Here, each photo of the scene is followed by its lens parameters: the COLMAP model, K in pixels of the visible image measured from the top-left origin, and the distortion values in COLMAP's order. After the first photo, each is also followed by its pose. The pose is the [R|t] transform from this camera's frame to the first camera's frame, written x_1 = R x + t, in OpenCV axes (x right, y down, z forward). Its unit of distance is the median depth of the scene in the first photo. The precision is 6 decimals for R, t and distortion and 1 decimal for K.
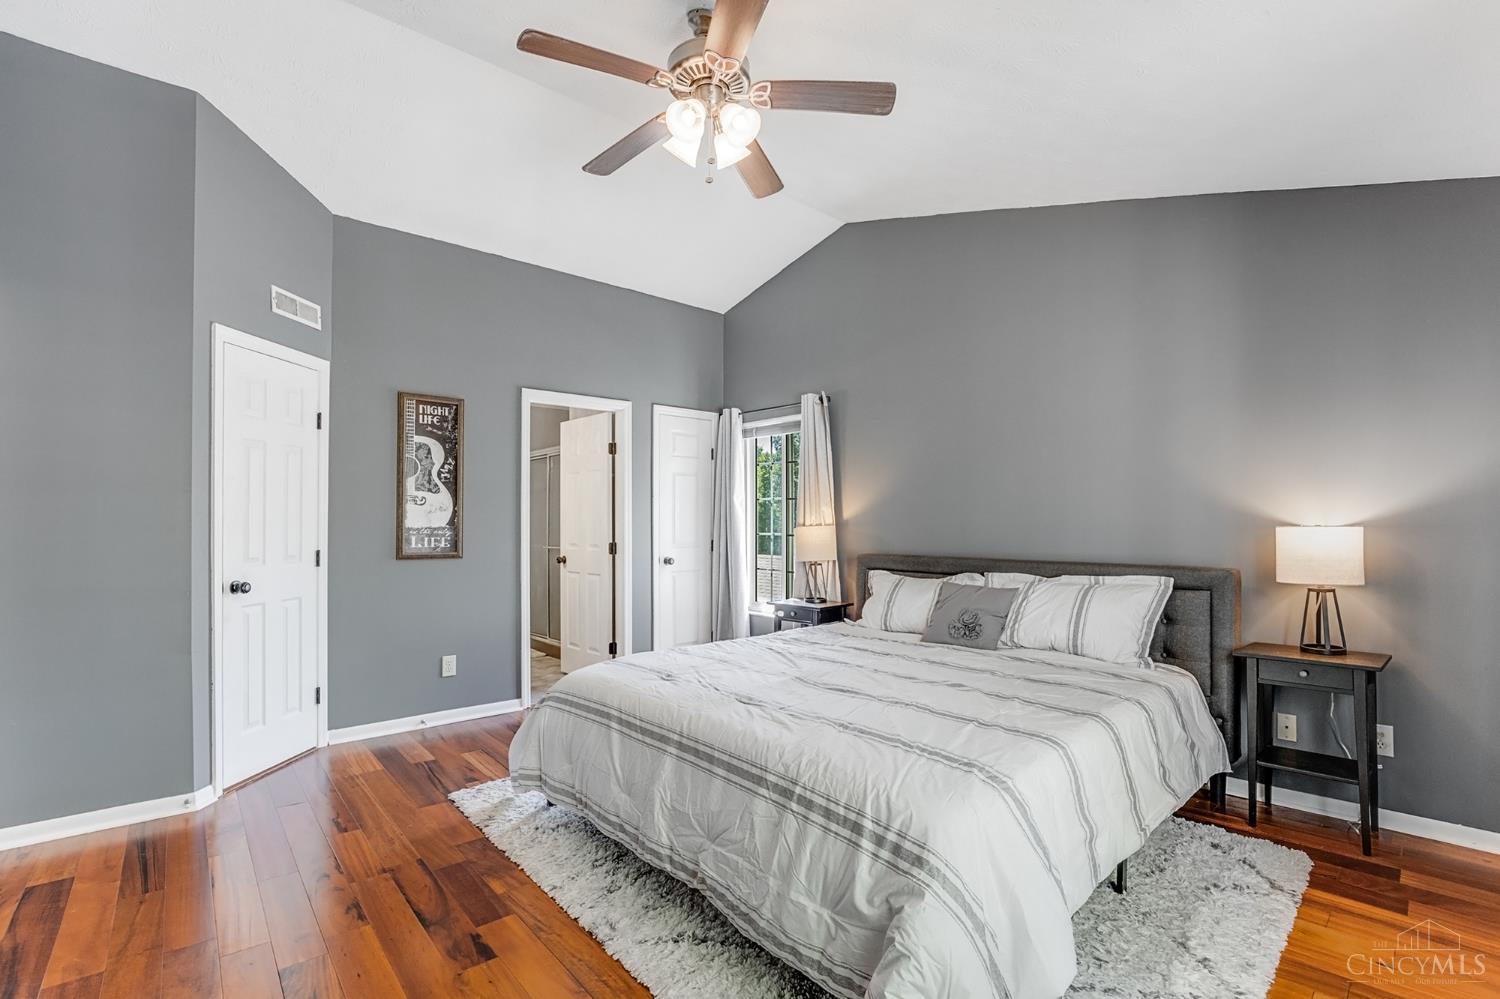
lens RADIAL K [[656.4, 0, 749.9], [0, 656.4, 494.9], [0, 0, 1]] dist [-0.041239, 0.000224]
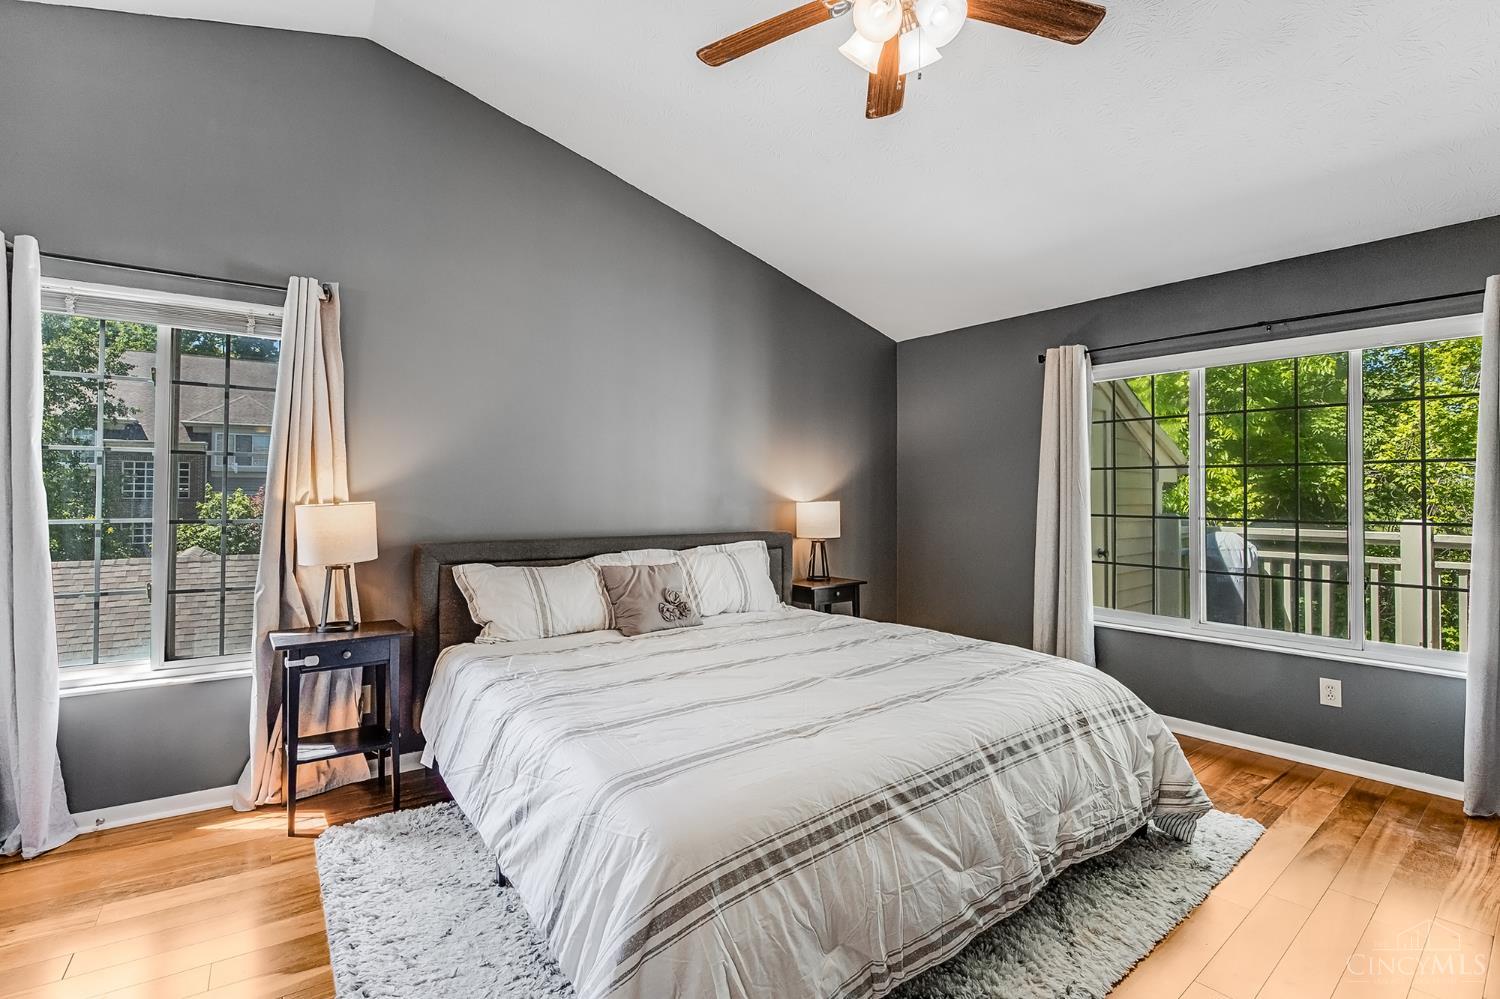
lens RADIAL K [[674.0, 0, 756.1], [0, 674.0, 474.0], [0, 0, 1]] dist [-0.029924, 0.000228]
pose [[0.148599, 0.044894, 0.987878, -0.446425], [-0.042161, 0.998348, -0.039028, 0.029051], [-0.987998, -0.035851, 0.150247, 0.523529]]
